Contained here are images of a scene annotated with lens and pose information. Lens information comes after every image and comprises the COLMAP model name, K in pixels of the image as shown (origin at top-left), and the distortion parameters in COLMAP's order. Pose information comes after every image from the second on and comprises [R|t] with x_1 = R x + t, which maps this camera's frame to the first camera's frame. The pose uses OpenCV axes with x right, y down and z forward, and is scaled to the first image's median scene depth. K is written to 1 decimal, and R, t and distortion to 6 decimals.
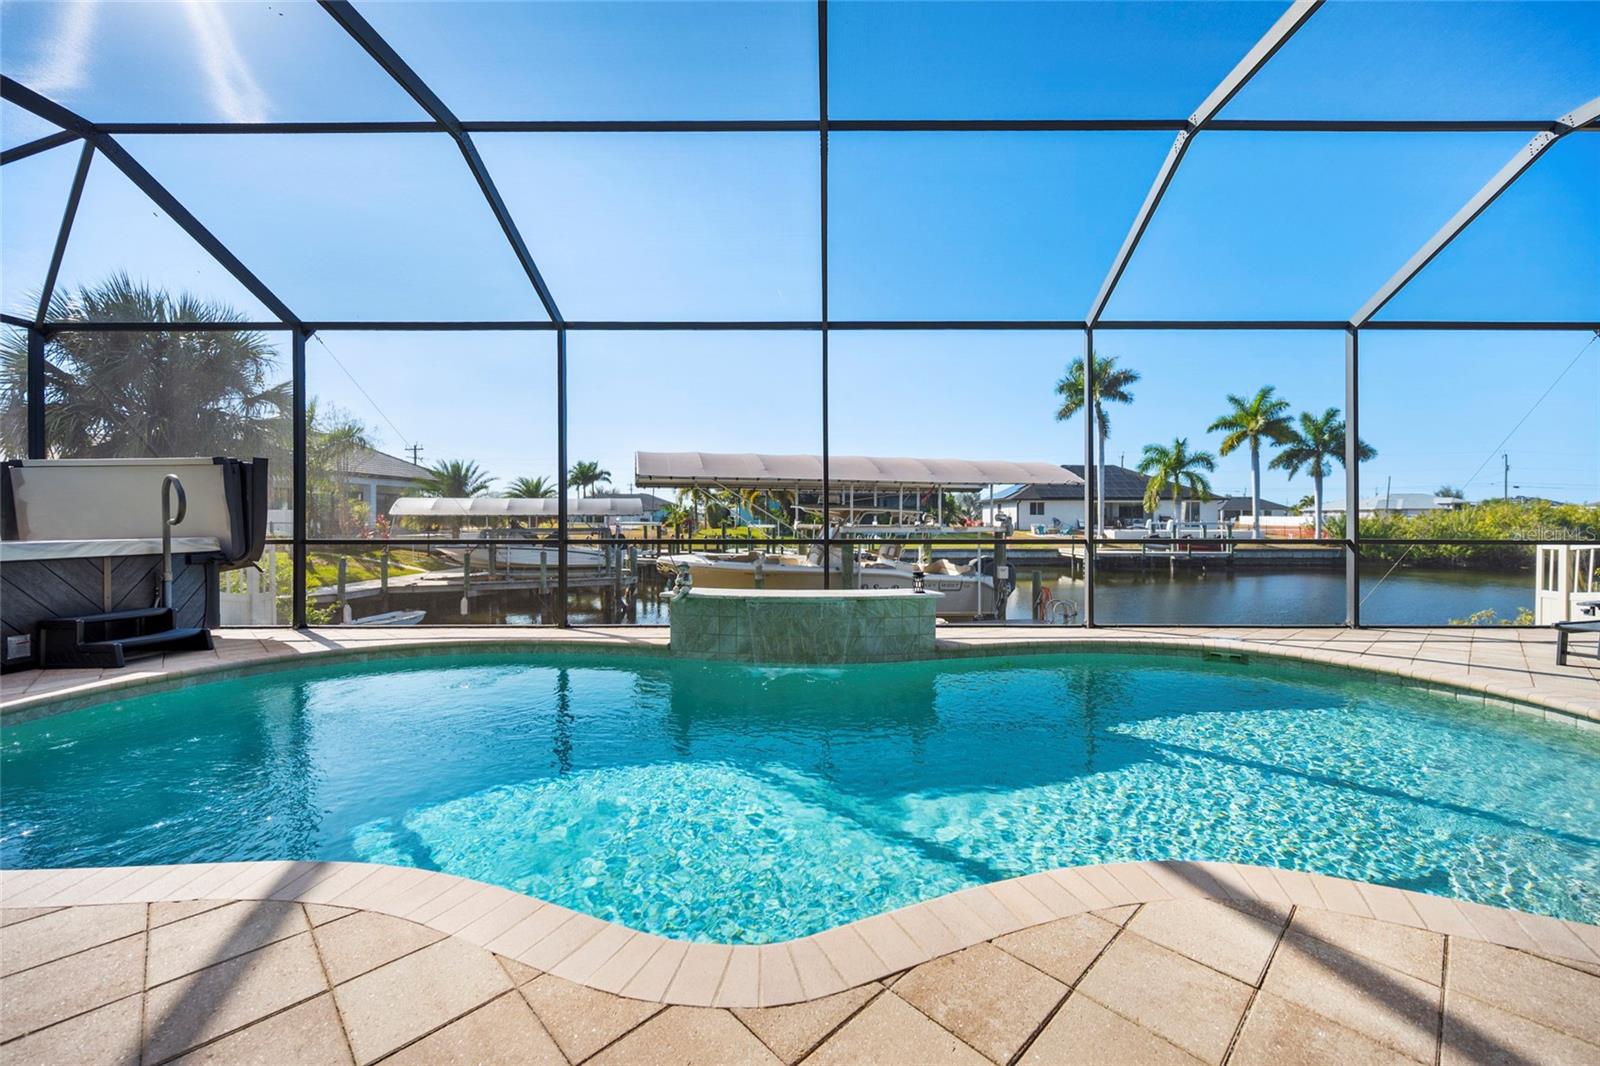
lens RADIAL K [[646.4, 0, 826.8], [0, 646.4, 524.4], [0, 0, 1]] dist [-0.006210, -0.000434]
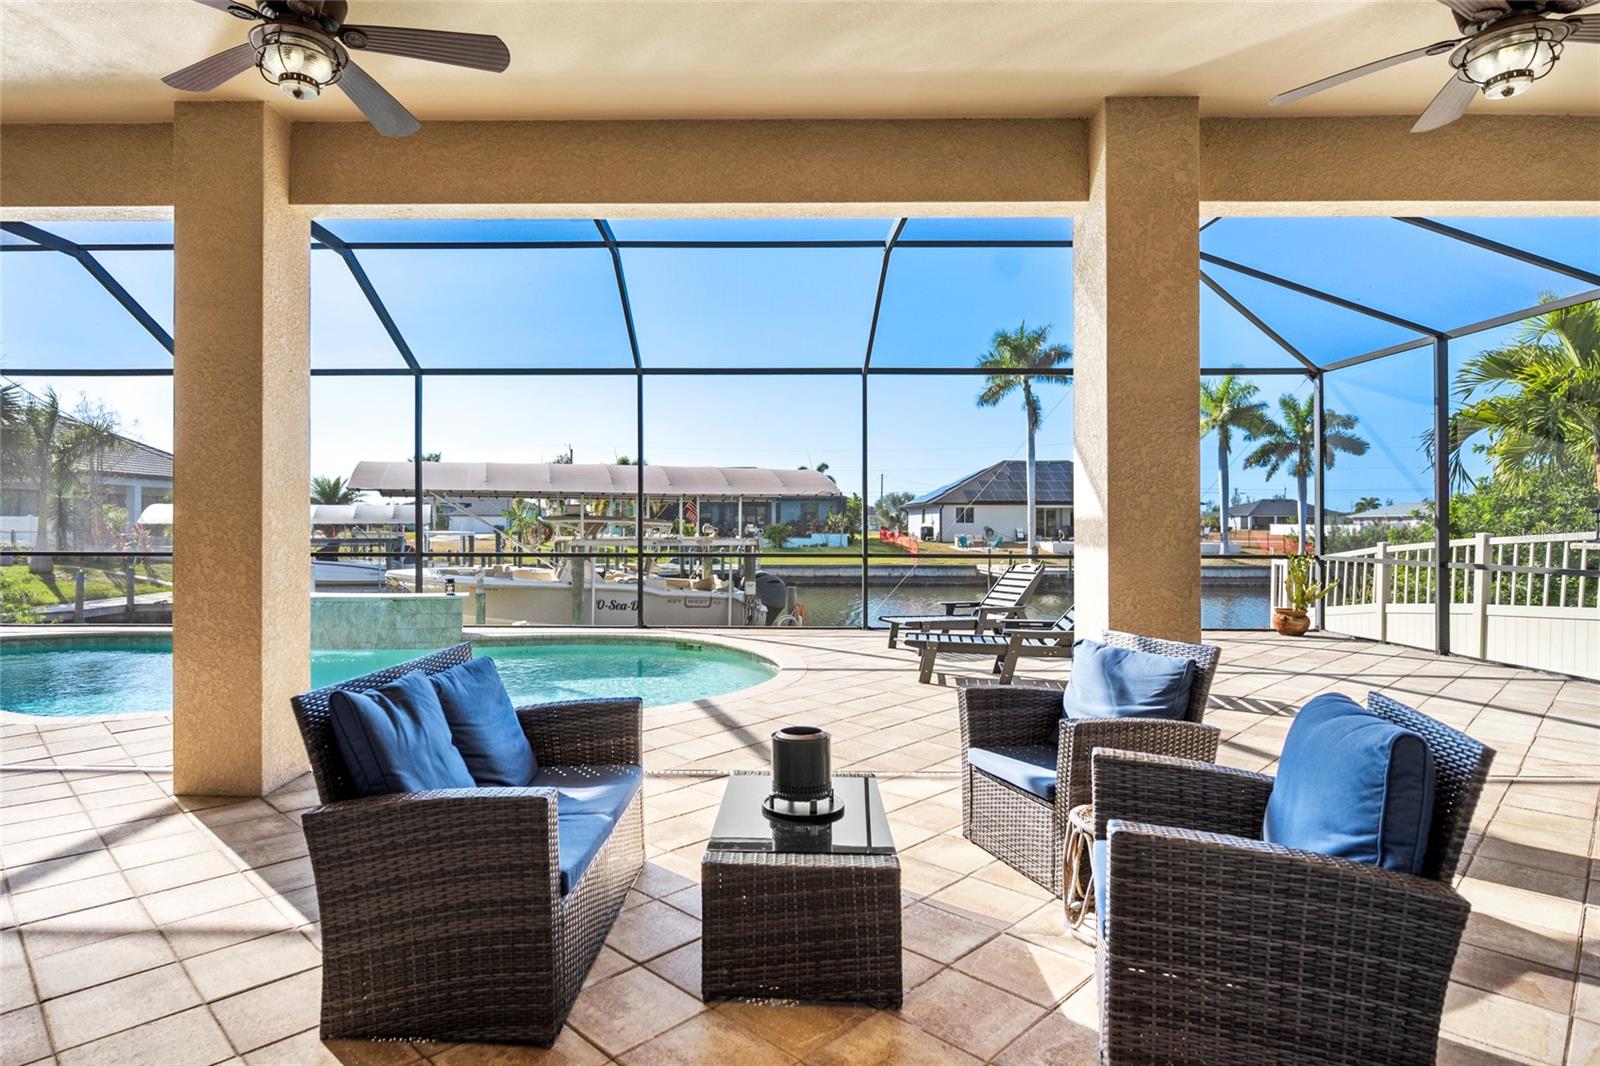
lens RADIAL K [[852.4, 0, 752.3], [0, 852.4, 513.9], [0, 0, 1]] dist [-0.004146, -0.000460]
pose [[0.999923, 0.002179, -0.012205, 0.139004], [-0.002451, 0.999748, -0.022322, -0.003071], [0.012153, 0.022350, 0.999676, -0.122903]]
